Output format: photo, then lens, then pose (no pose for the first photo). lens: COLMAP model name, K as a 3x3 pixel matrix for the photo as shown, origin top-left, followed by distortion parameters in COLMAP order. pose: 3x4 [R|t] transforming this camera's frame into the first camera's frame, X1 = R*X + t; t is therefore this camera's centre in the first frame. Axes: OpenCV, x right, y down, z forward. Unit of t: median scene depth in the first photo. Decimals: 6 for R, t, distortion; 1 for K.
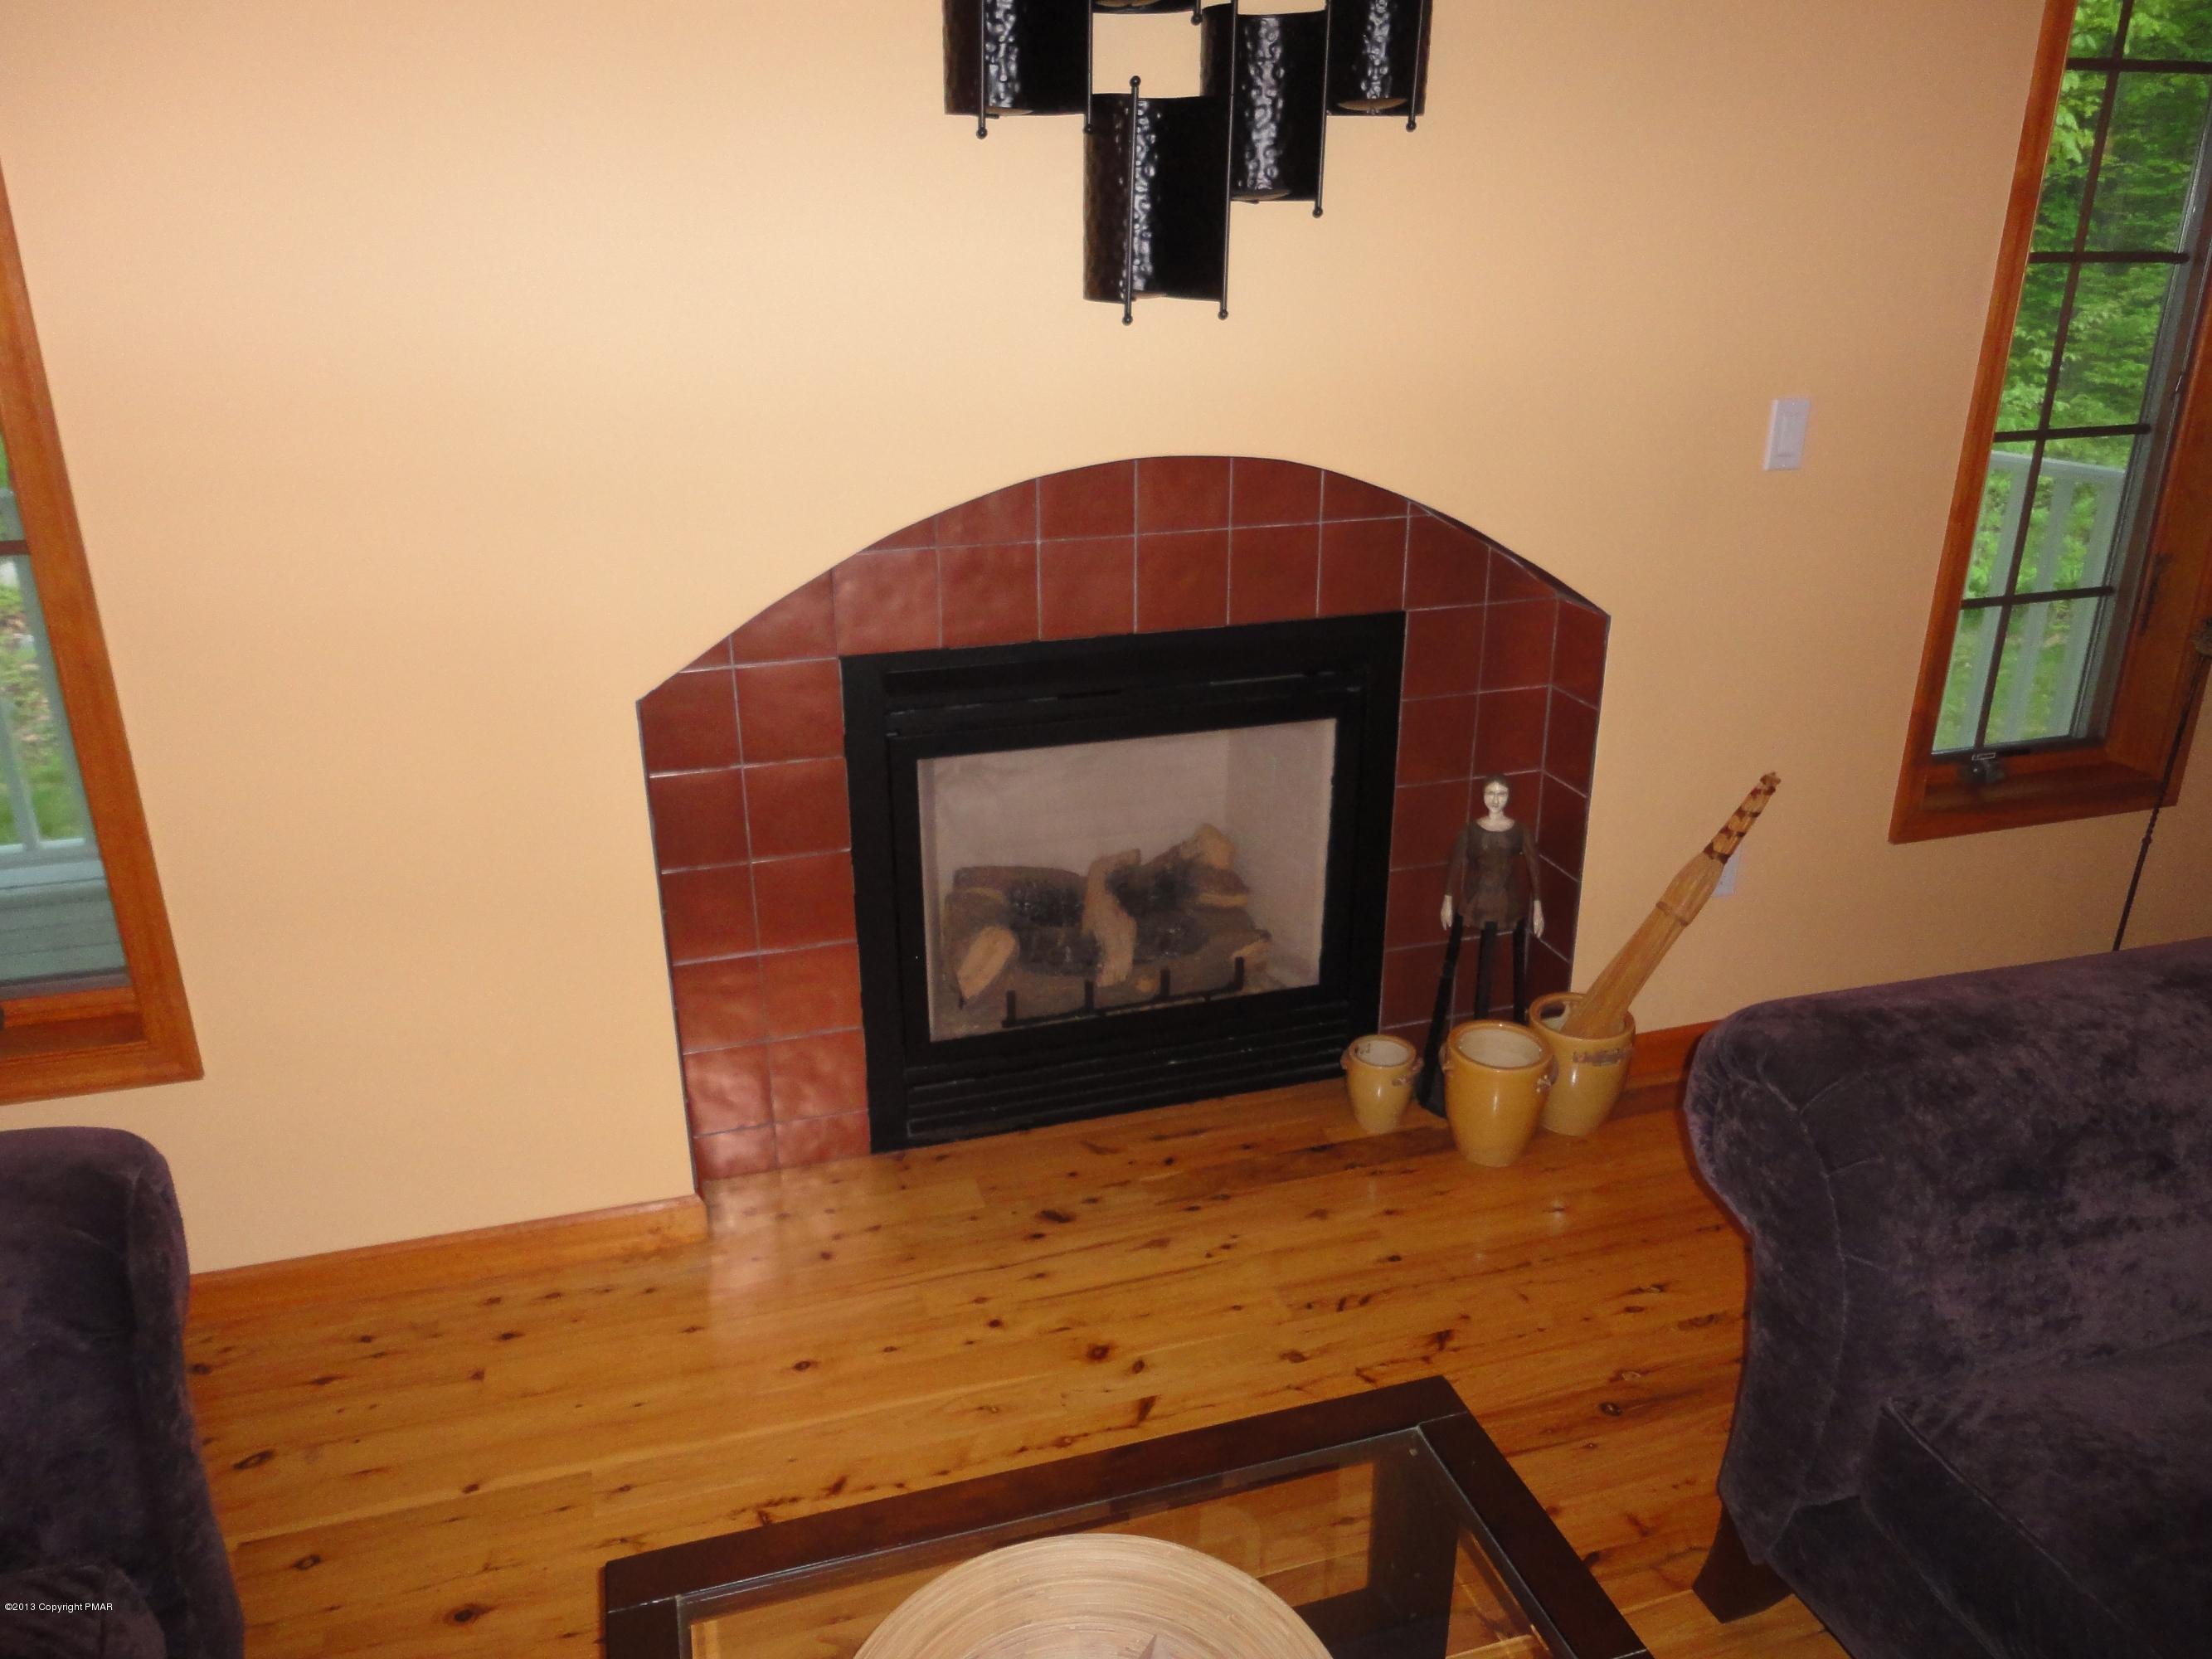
lens RADIAL K [[1616.4, 0, 1106.0], [0, 1616.4, 829.5], [0, 0, 1]] dist [0.000861, -0.001063]
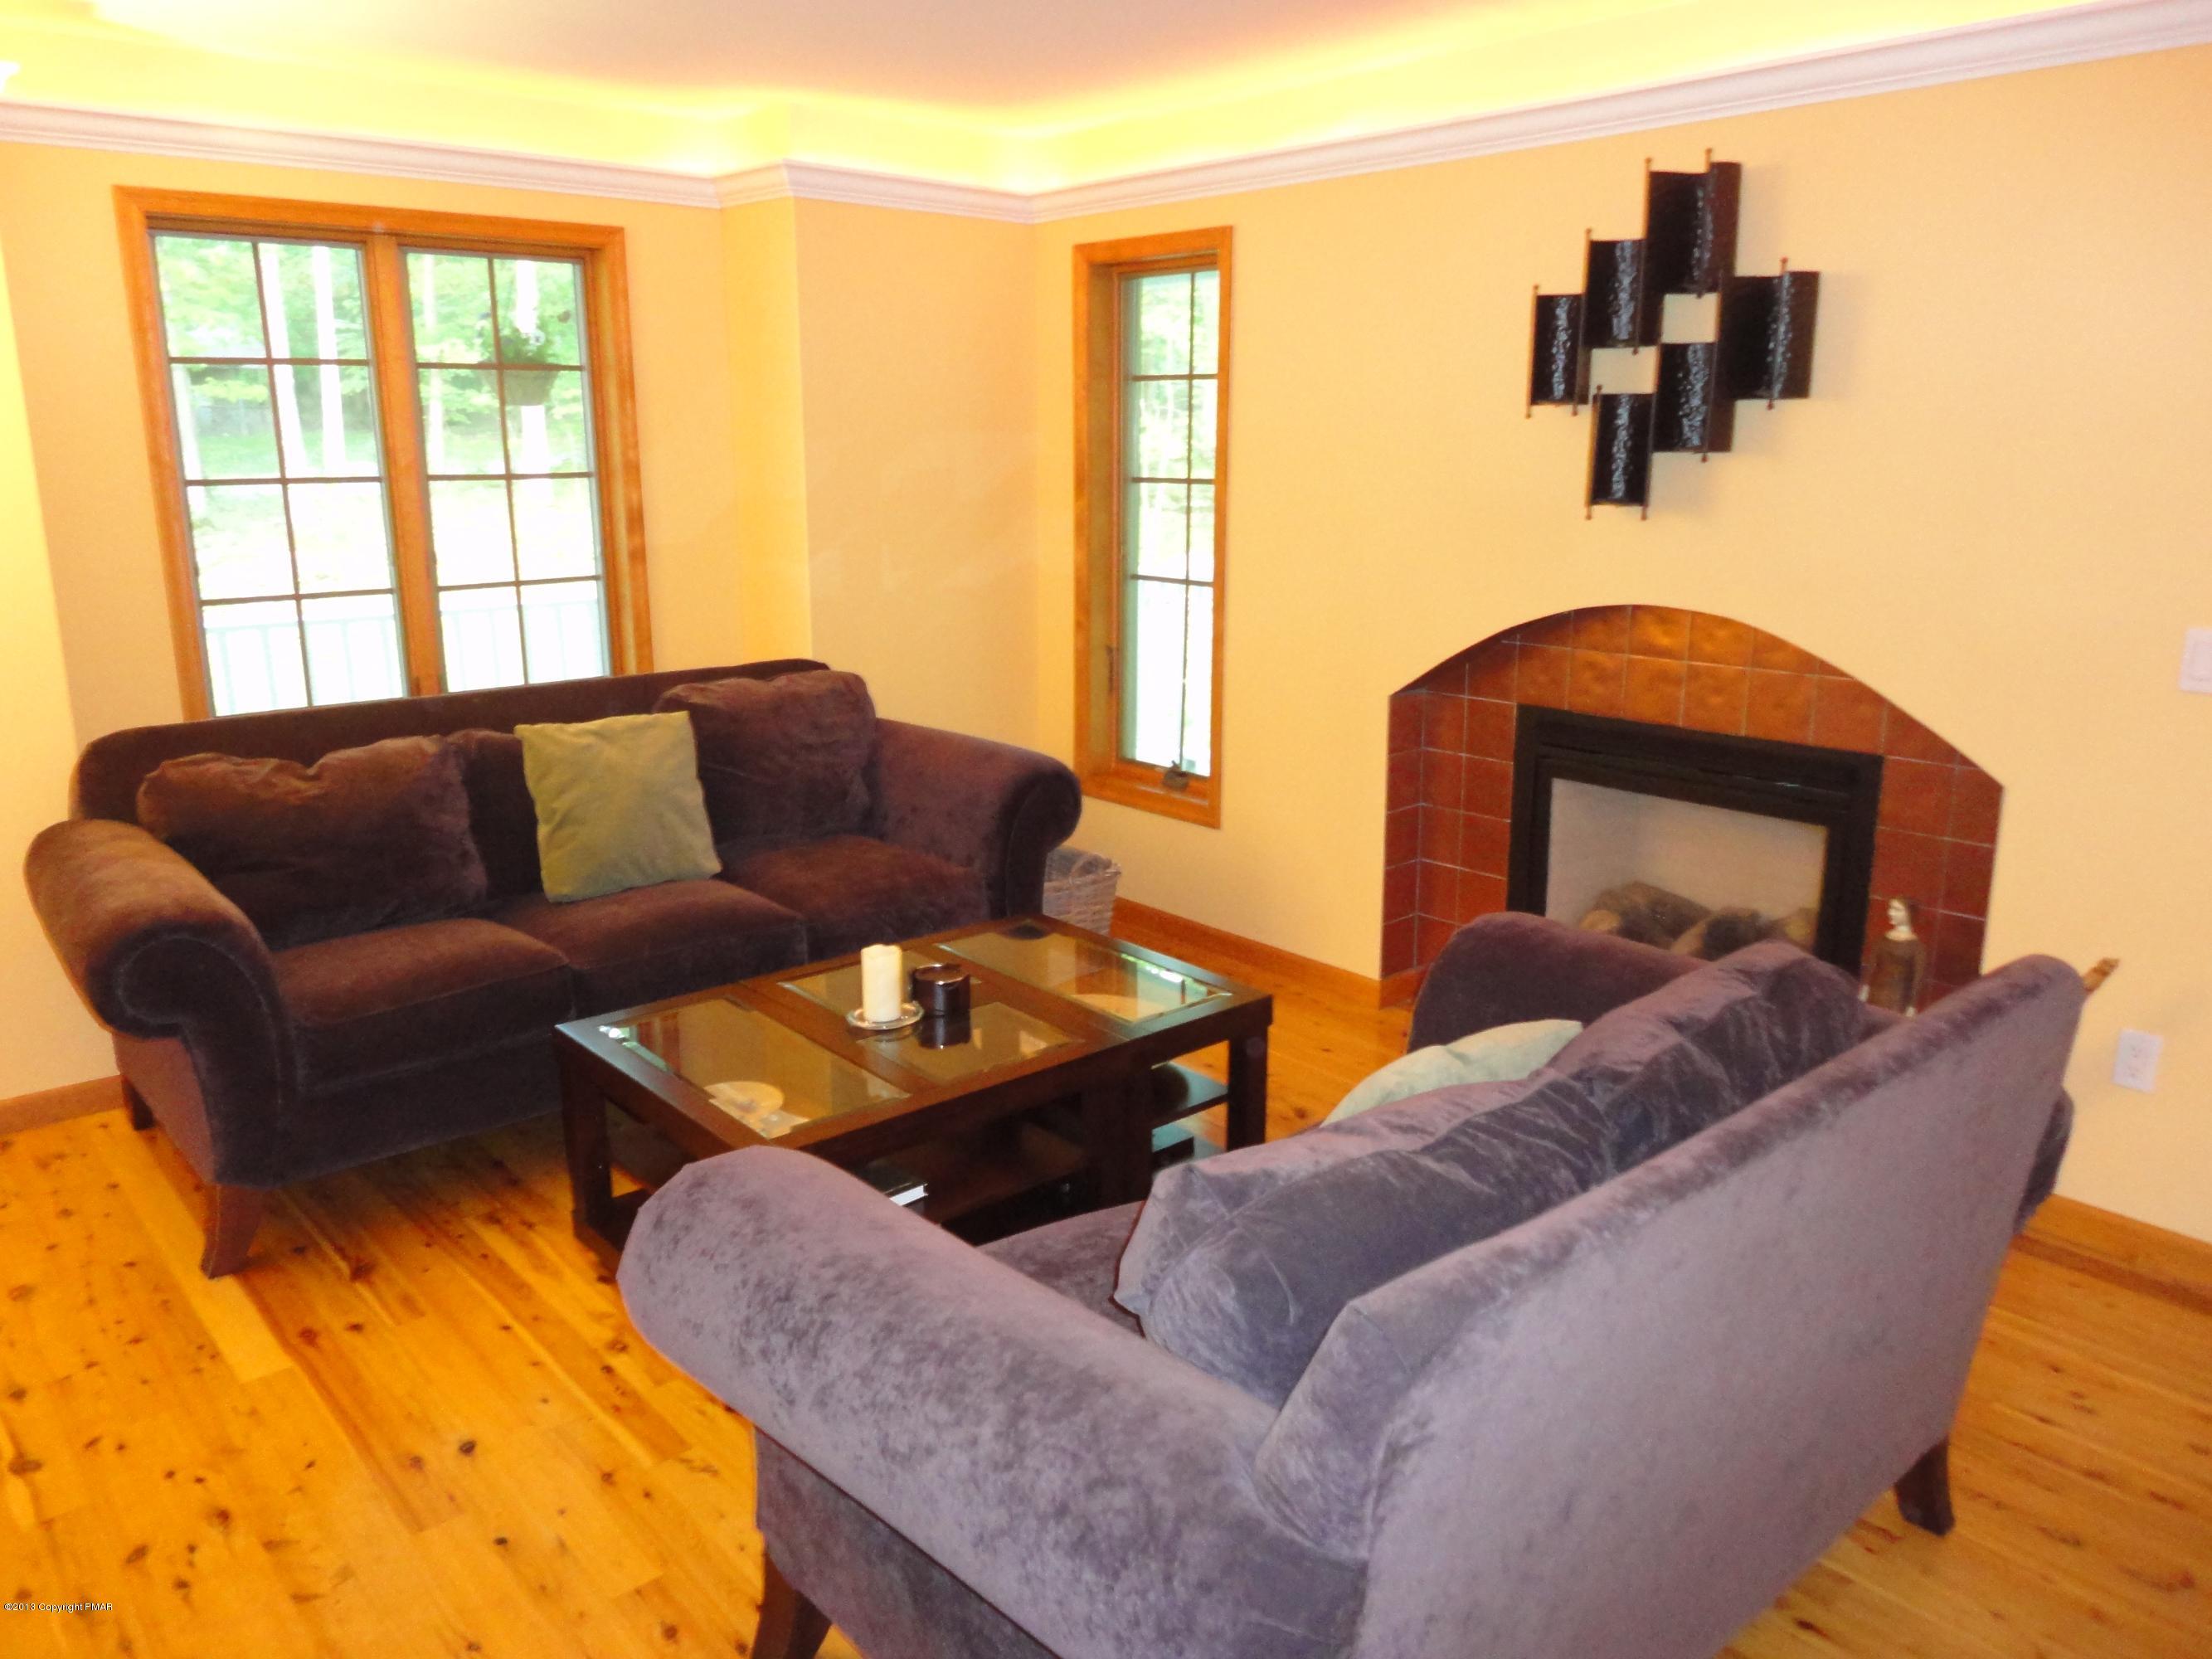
lens RADIAL K [[1616.4, 0, 1106.0], [0, 1616.4, 829.5], [0, 0, 1]] dist [0.000861, -0.001063]
pose [[0.402575, 0.225718, -0.887122, 1.238810], [-0.327352, 0.940534, 0.090756, 0.006223], [0.854853, 0.253865, 0.452525, -0.114395]]
